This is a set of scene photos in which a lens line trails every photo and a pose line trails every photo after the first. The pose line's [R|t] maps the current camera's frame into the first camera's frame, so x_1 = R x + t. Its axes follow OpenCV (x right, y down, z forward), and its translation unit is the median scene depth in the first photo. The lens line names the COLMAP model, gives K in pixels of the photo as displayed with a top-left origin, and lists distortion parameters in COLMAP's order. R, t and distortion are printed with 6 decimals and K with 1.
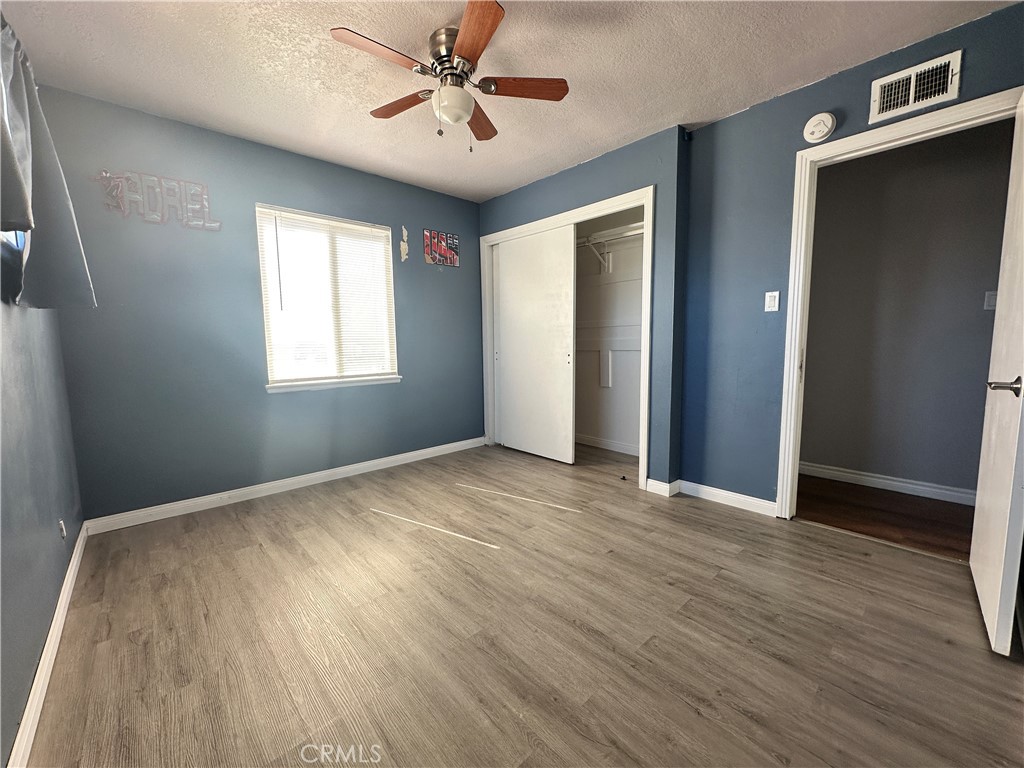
lens RADIAL K [[411.7, 0, 511.4], [0, 411.7, 382.3], [0, 0, 1]] dist [-0.000898, 0.000396]
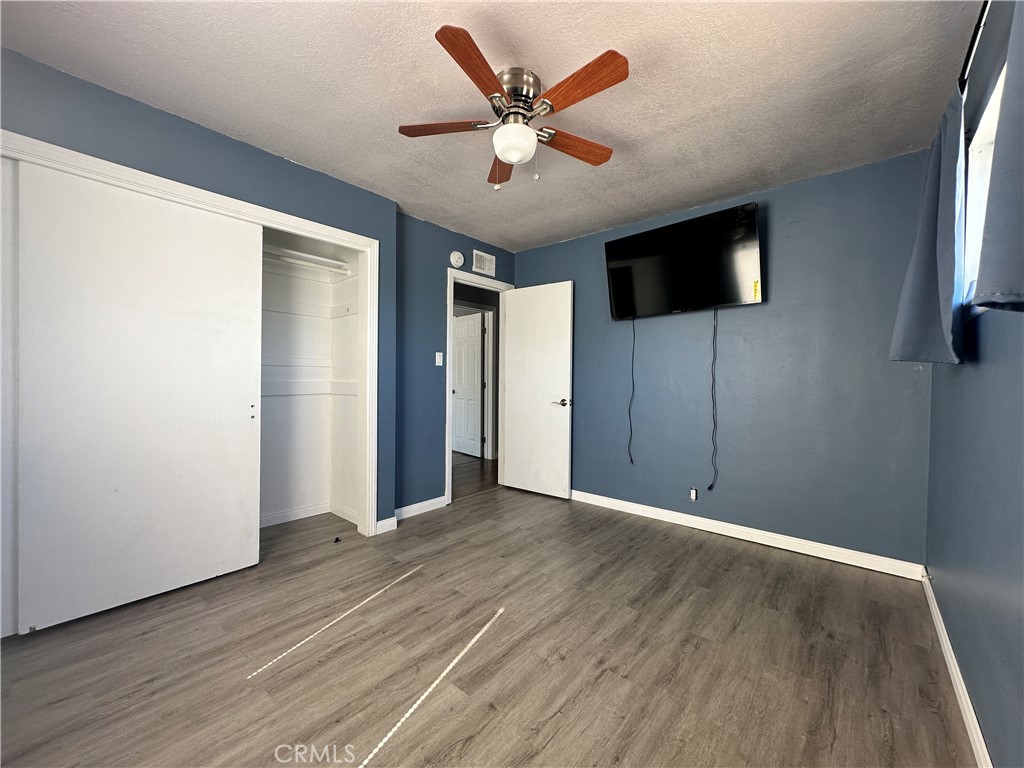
lens RADIAL K [[411.7, 0, 513.6], [0, 411.7, 380.6], [0, 0, 1]] dist [-0.000898, 0.000396]
pose [[-0.125203, 0.002104, 0.992129, -0.826951], [0.089259, 0.995966, 0.009152, -0.104637], [-0.988108, 0.089703, -0.124886, 0.892763]]
